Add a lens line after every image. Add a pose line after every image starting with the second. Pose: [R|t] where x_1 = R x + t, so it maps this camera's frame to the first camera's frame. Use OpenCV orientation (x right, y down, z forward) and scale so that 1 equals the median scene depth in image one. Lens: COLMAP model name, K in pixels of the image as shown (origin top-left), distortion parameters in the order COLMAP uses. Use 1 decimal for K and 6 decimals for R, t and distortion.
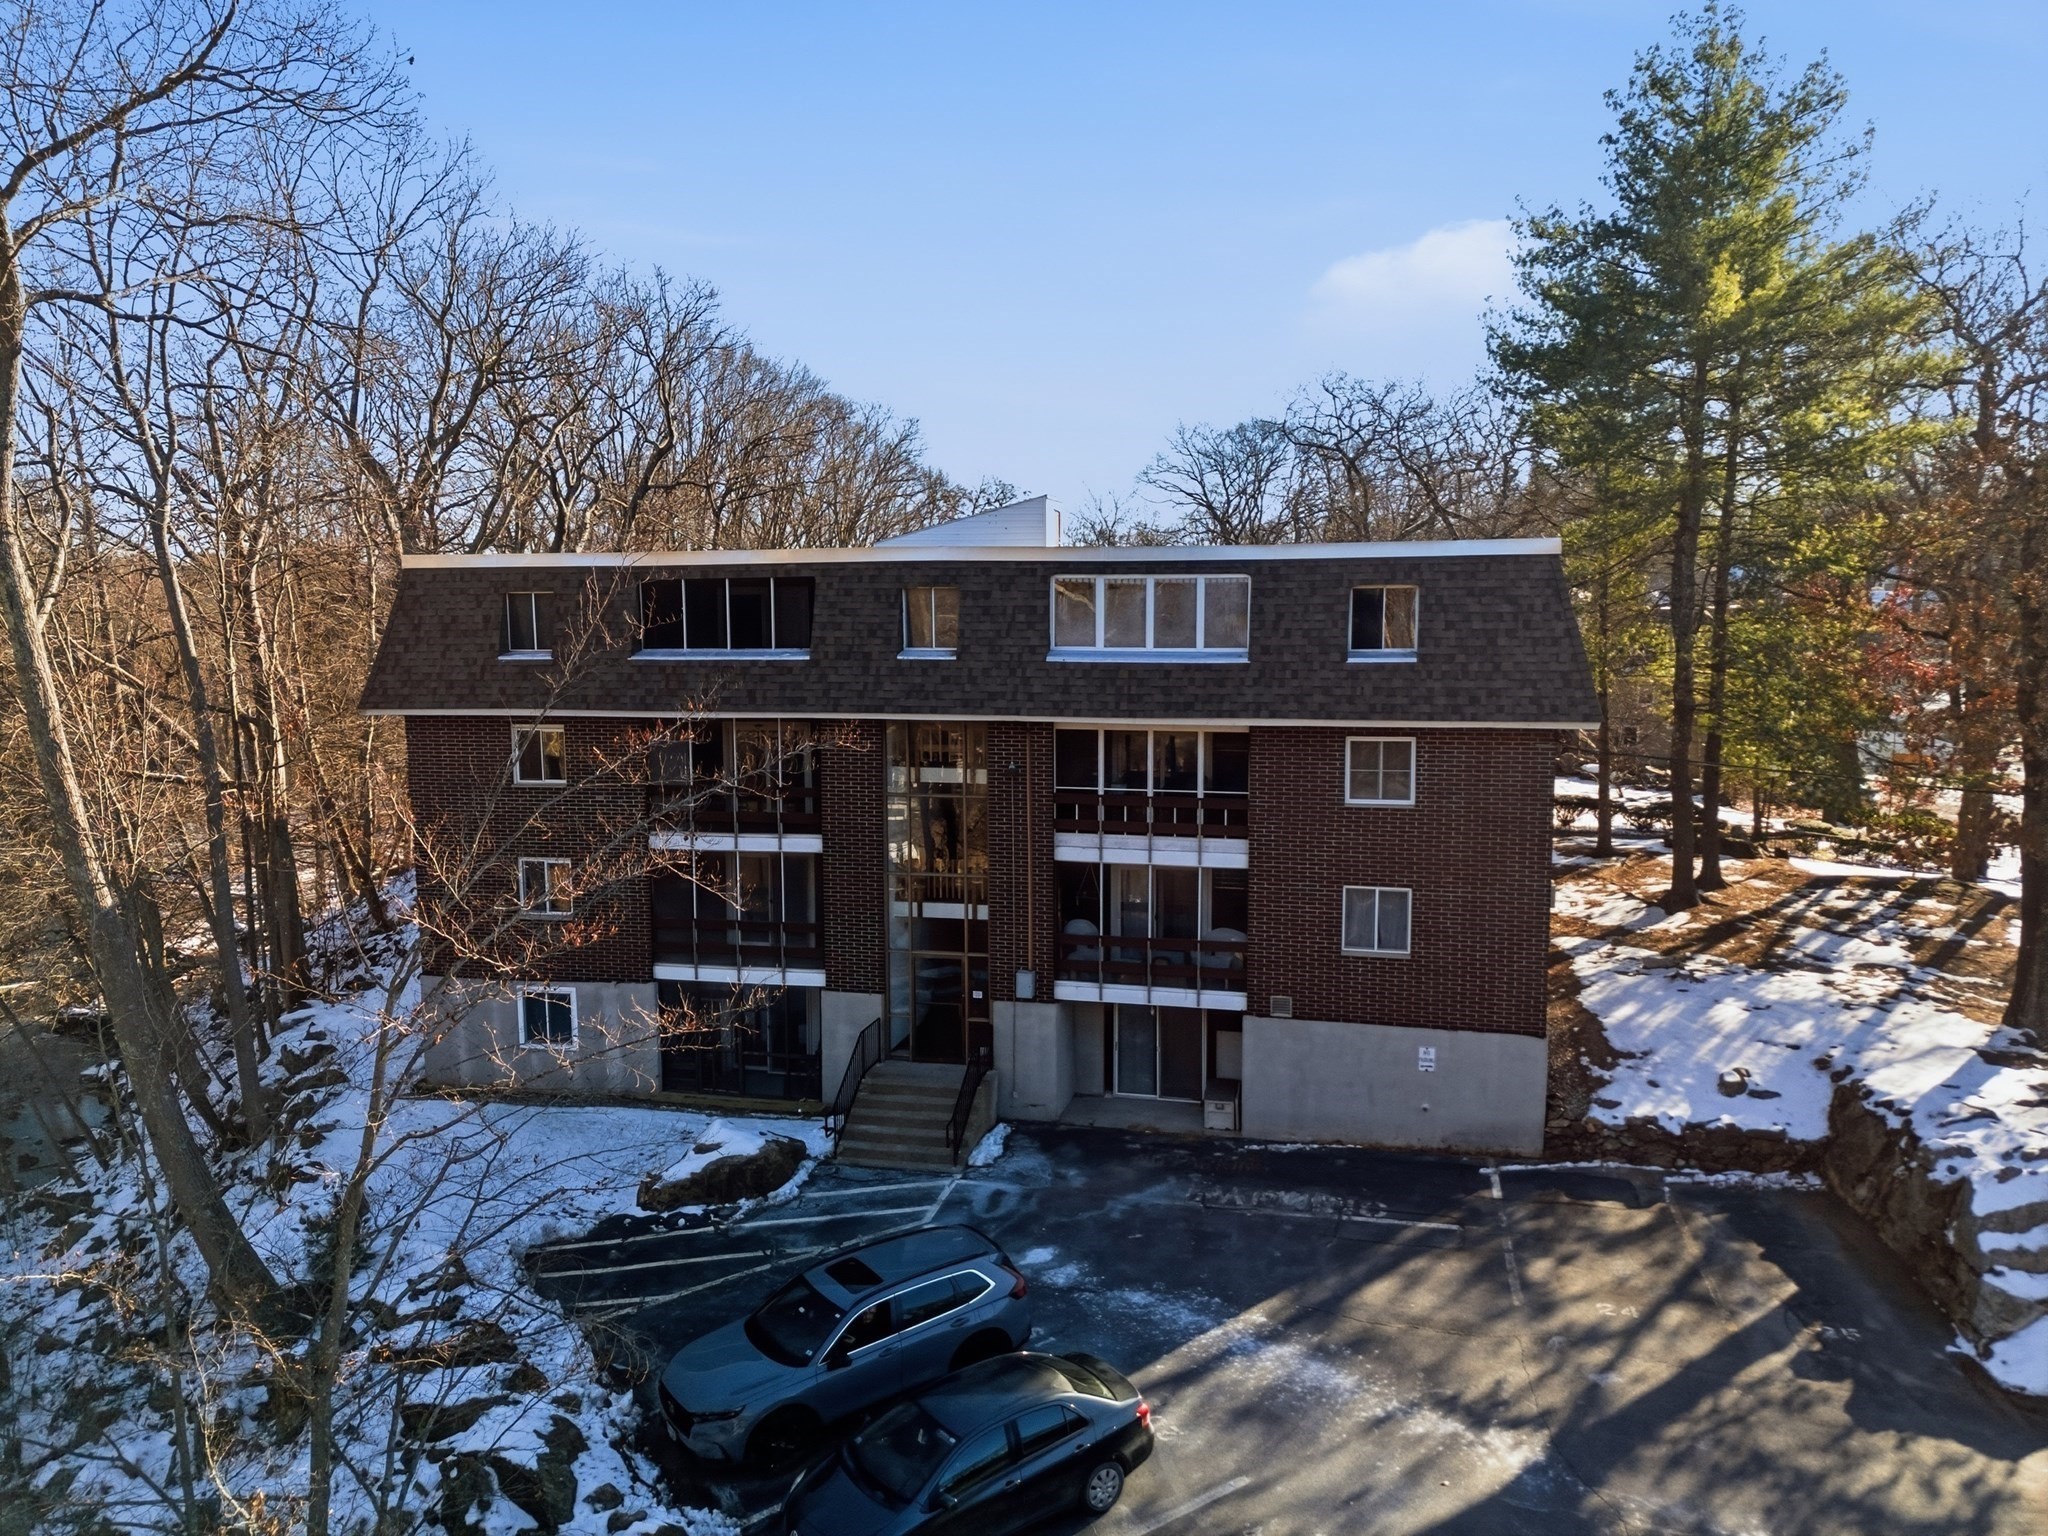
lens RADIAL K [[1461.6, 0, 1024.0], [0, 1461.6, 768.0], [0, 0, 1]] dist [0.103778, -0.099844]
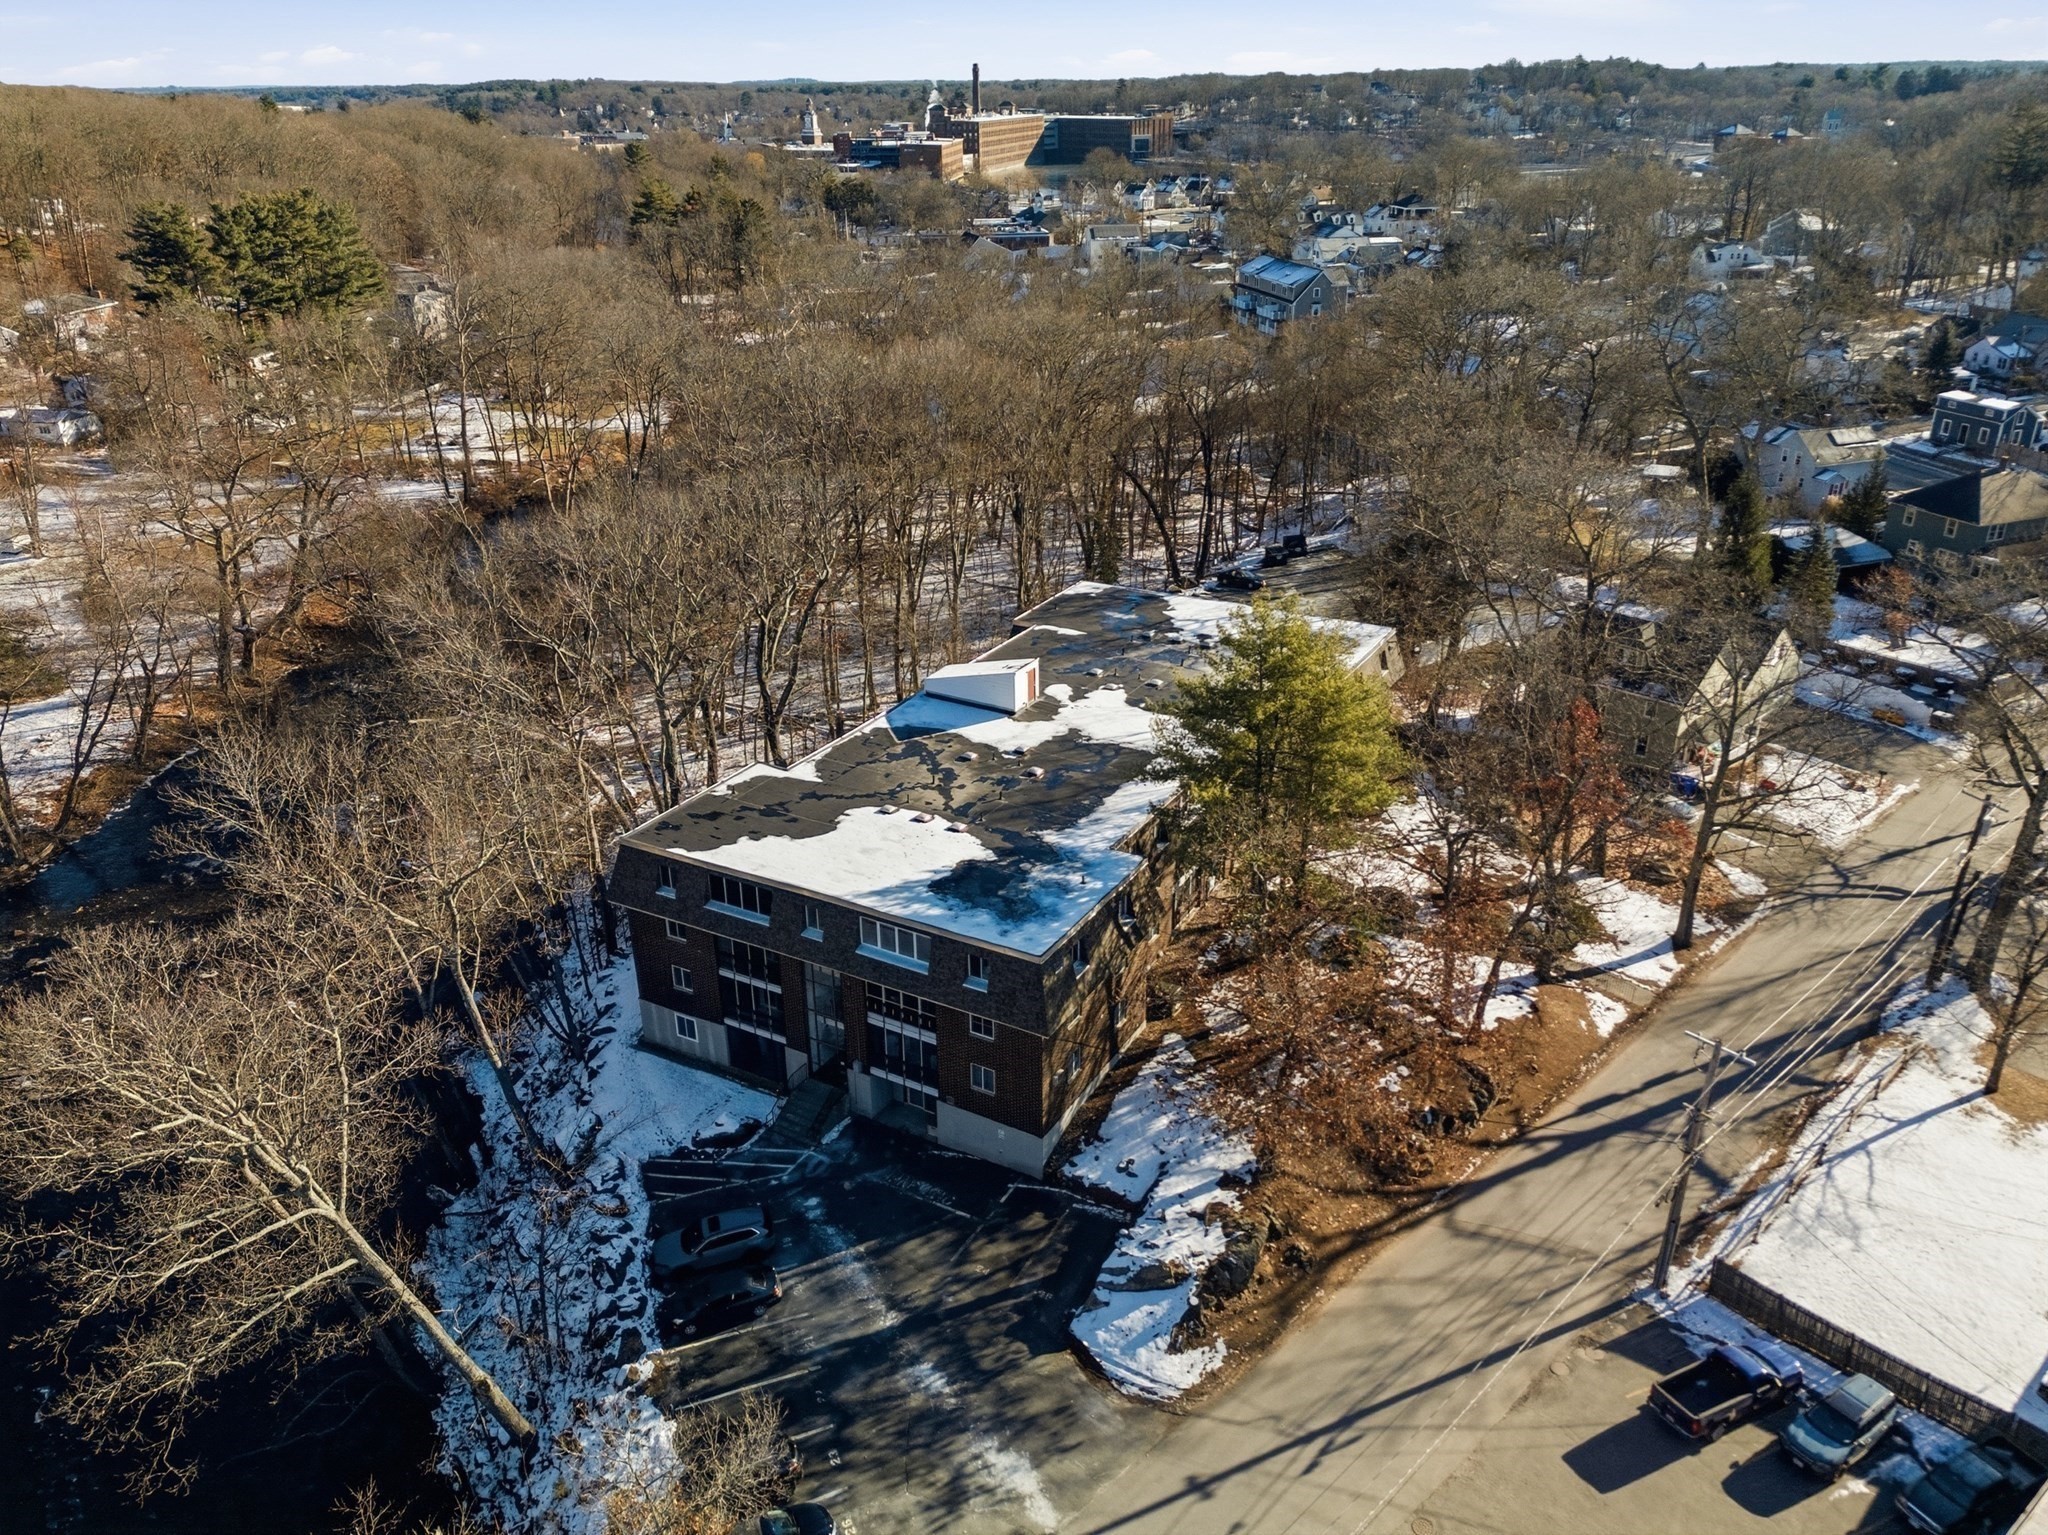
lens RADIAL K [[1461.6, 0, 1024.0], [0, 1461.6, 767.5], [0, 0, 1]] dist [0.103778, -0.099844]
pose [[0.957994, 0.114932, -0.262751, 0.894607], [-0.025435, 0.946624, 0.321336, -1.164928], [0.285658, -0.301155, 0.909783, -0.997916]]
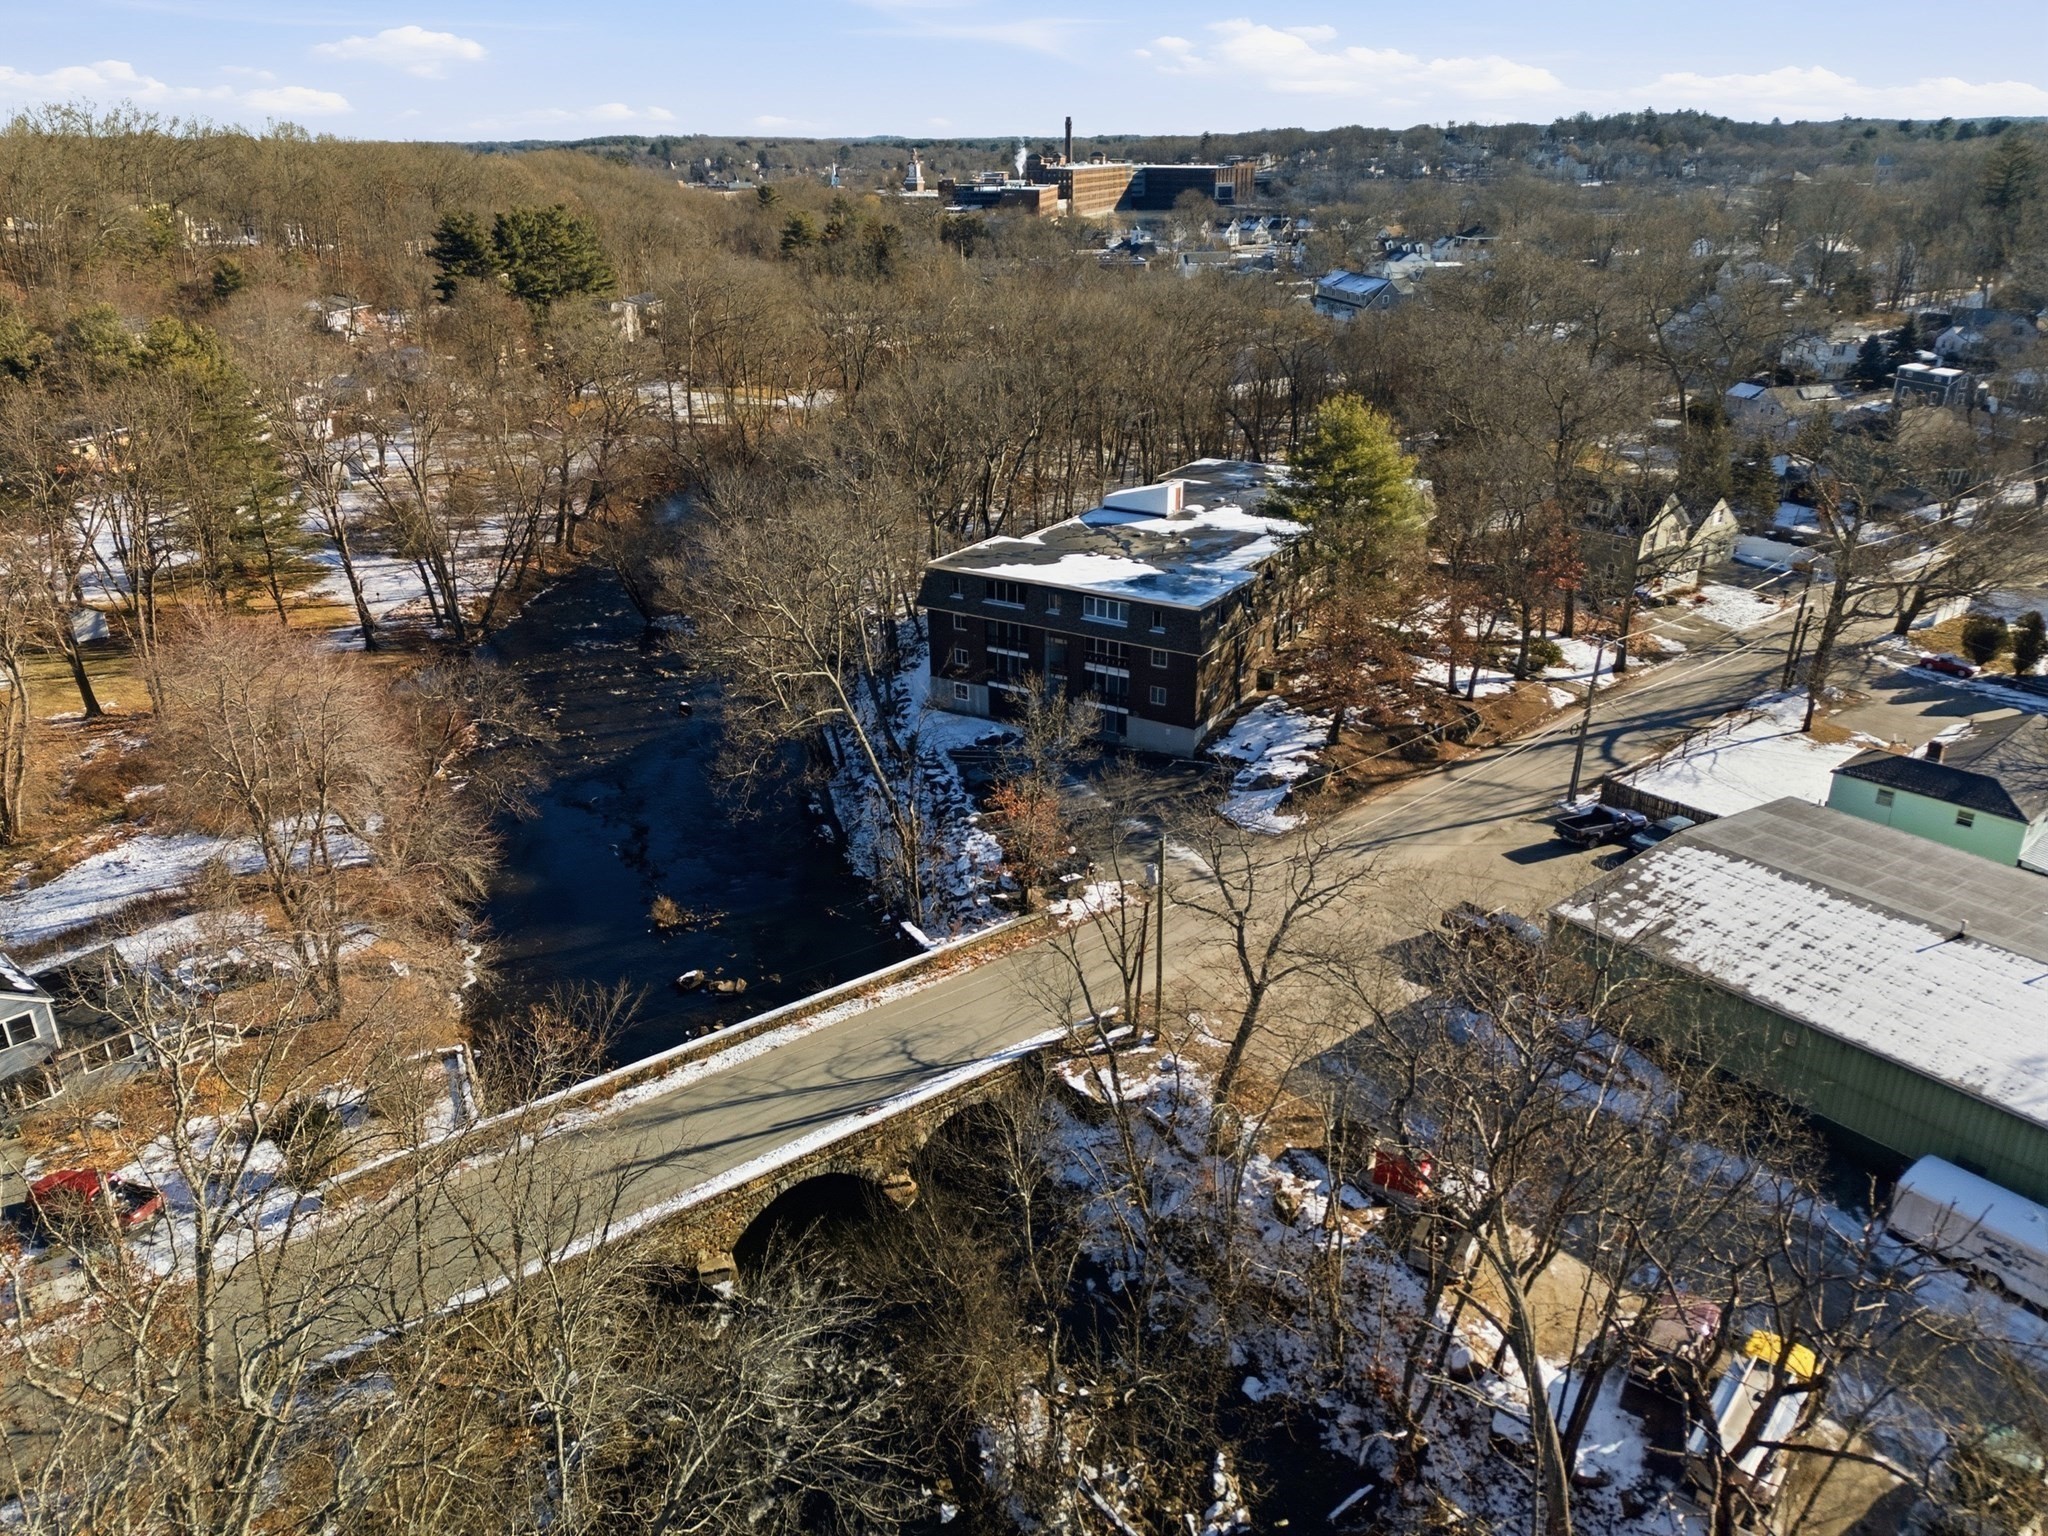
lens RADIAL K [[1461.6, 0, 1024.0], [0, 1461.6, 768.0], [0, 0, 1]] dist [0.103778, -0.099844]
pose [[0.942863, 0.125972, -0.308449, 1.150334], [-0.032087, 0.955797, 0.292270, -0.849039], [0.331632, -0.265674, 0.905228, -2.708270]]
